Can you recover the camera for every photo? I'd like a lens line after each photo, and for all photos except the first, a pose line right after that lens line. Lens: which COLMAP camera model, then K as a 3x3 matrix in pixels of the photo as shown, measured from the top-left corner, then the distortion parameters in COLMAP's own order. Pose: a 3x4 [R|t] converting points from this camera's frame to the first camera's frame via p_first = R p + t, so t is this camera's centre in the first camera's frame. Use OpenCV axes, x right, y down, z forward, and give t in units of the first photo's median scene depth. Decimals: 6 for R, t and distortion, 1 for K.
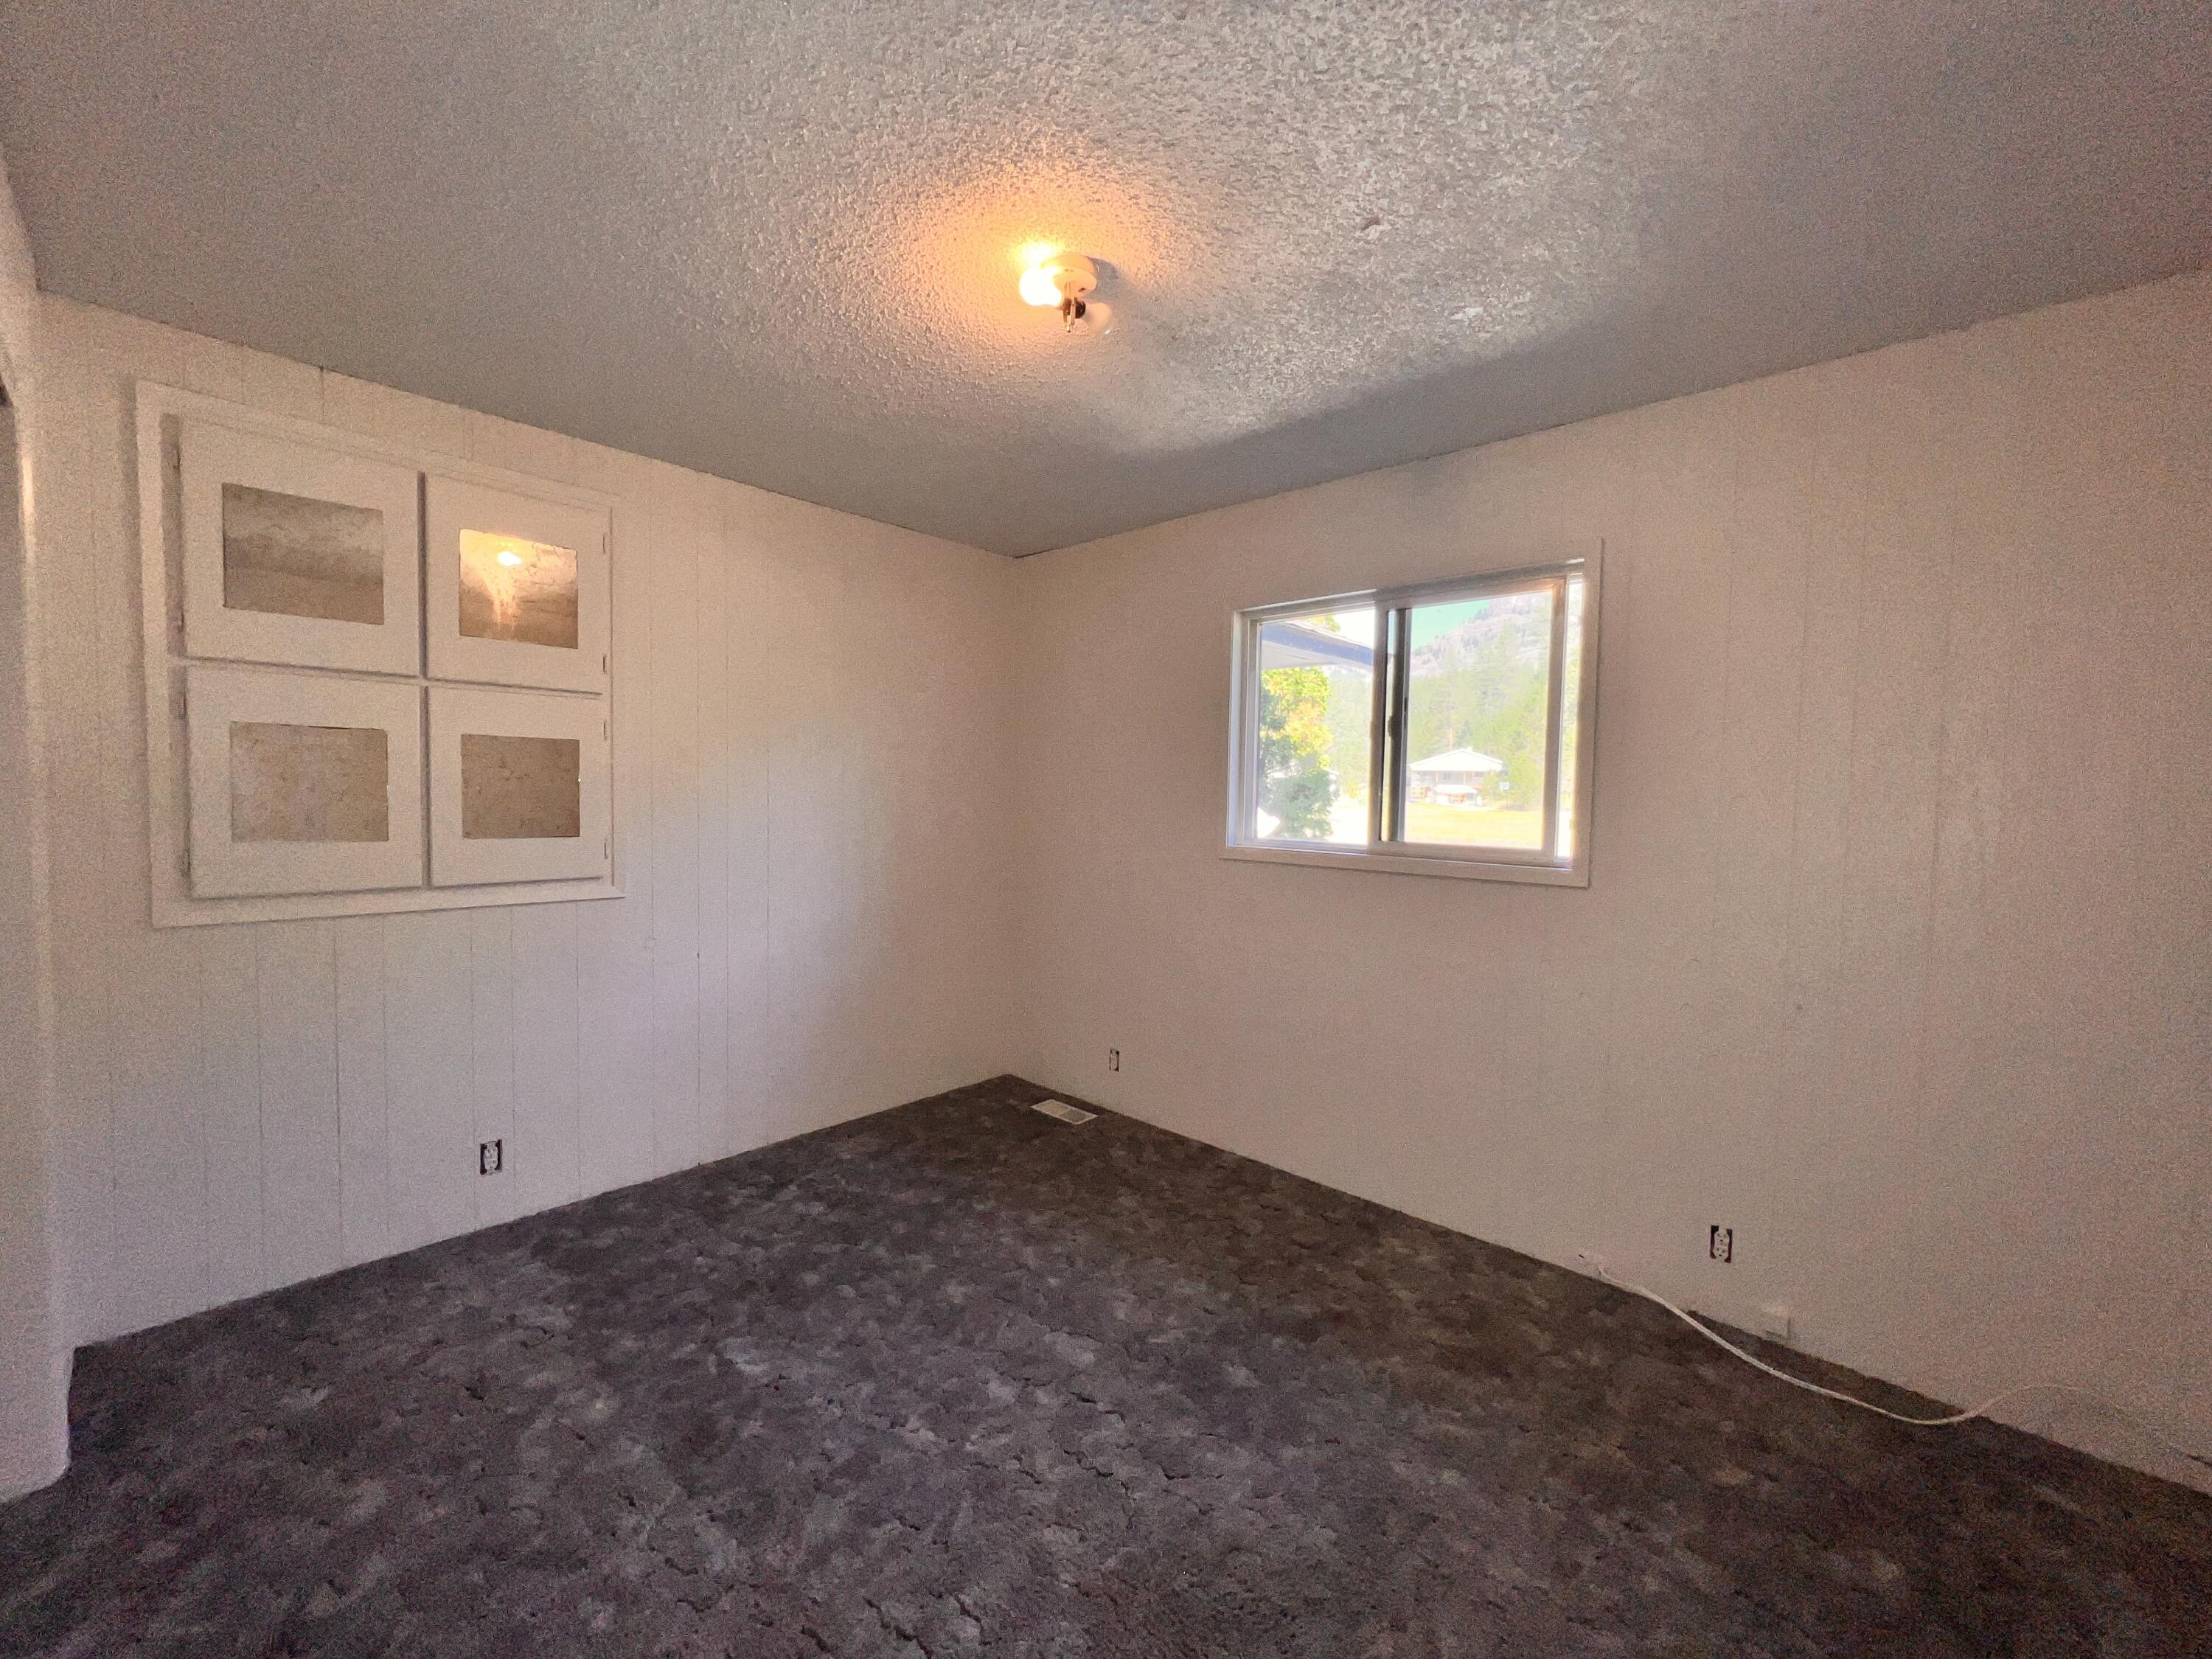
lens RADIAL K [[890.4, 0, 1107.1], [0, 890.4, 829.3], [0, 0, 1]] dist [-0.001427, 0.000478]
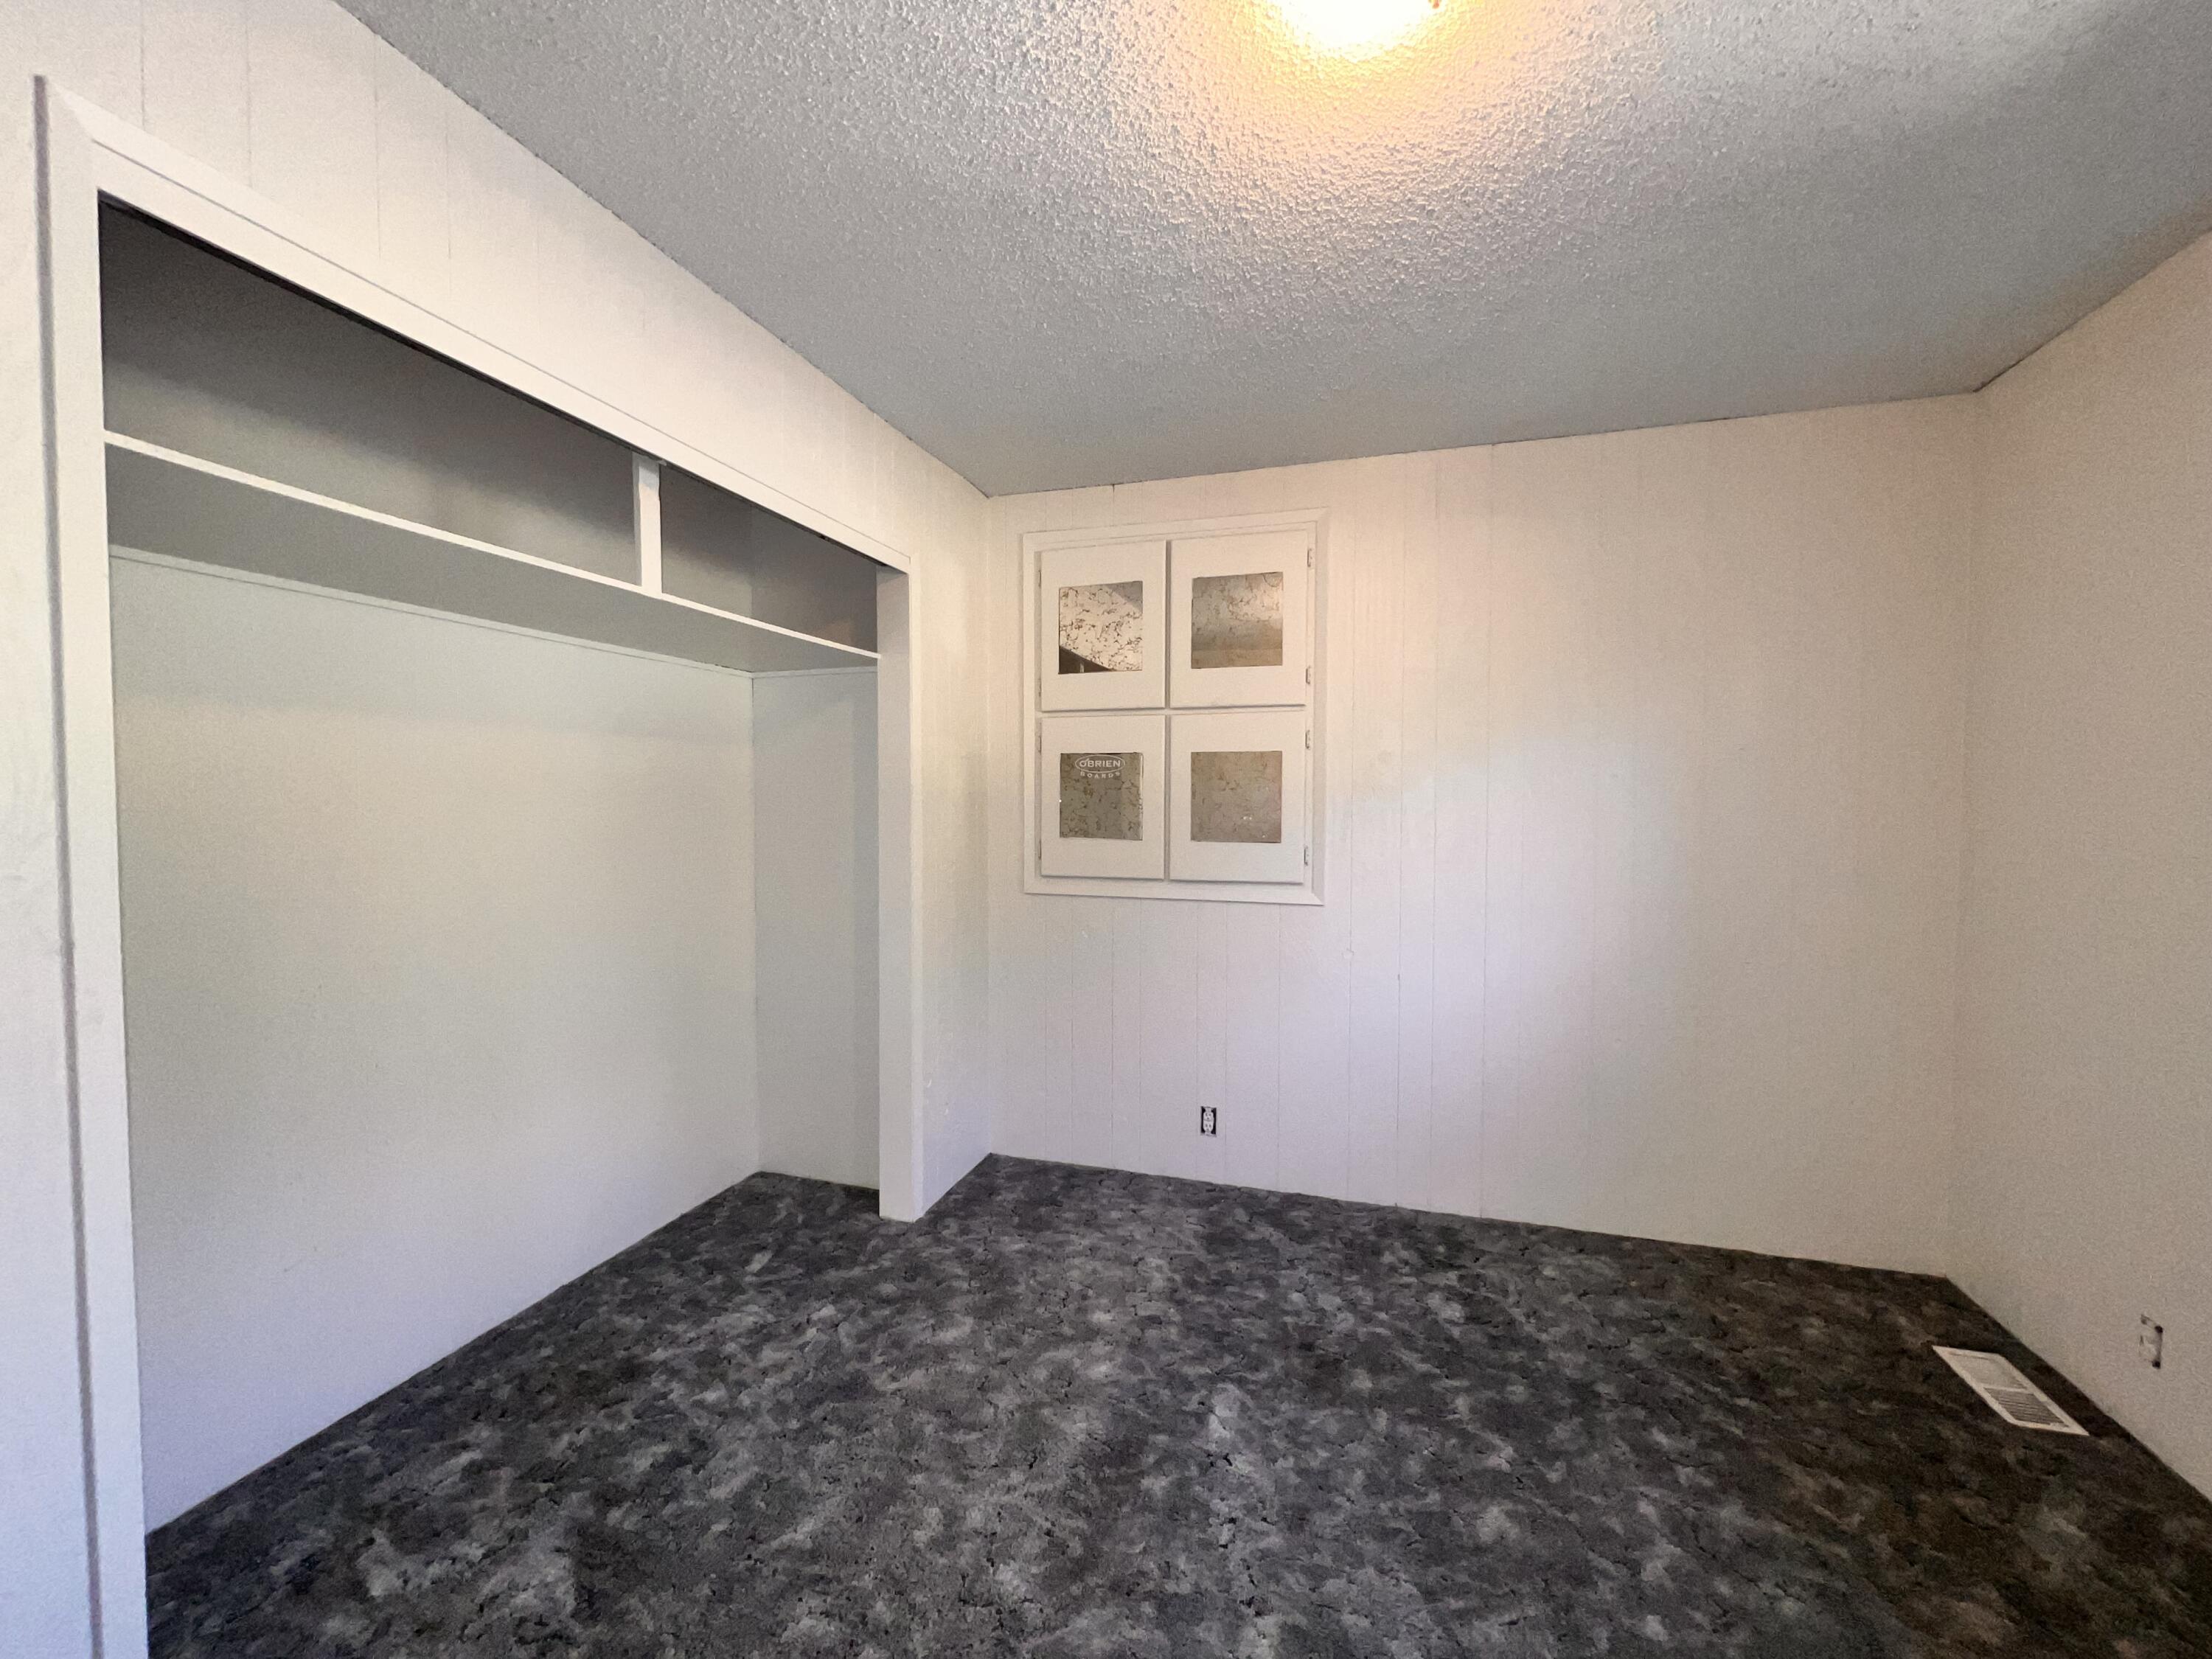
lens RADIAL K [[890.4, 0, 1104.7], [0, 890.4, 830.9], [0, 0, 1]] dist [-0.001427, 0.000478]
pose [[0.425049, 0.012198, -0.905088, 0.289533], [-0.035419, 0.999368, -0.003165, 0.004927], [0.904477, 0.033403, 0.425212, 0.391875]]
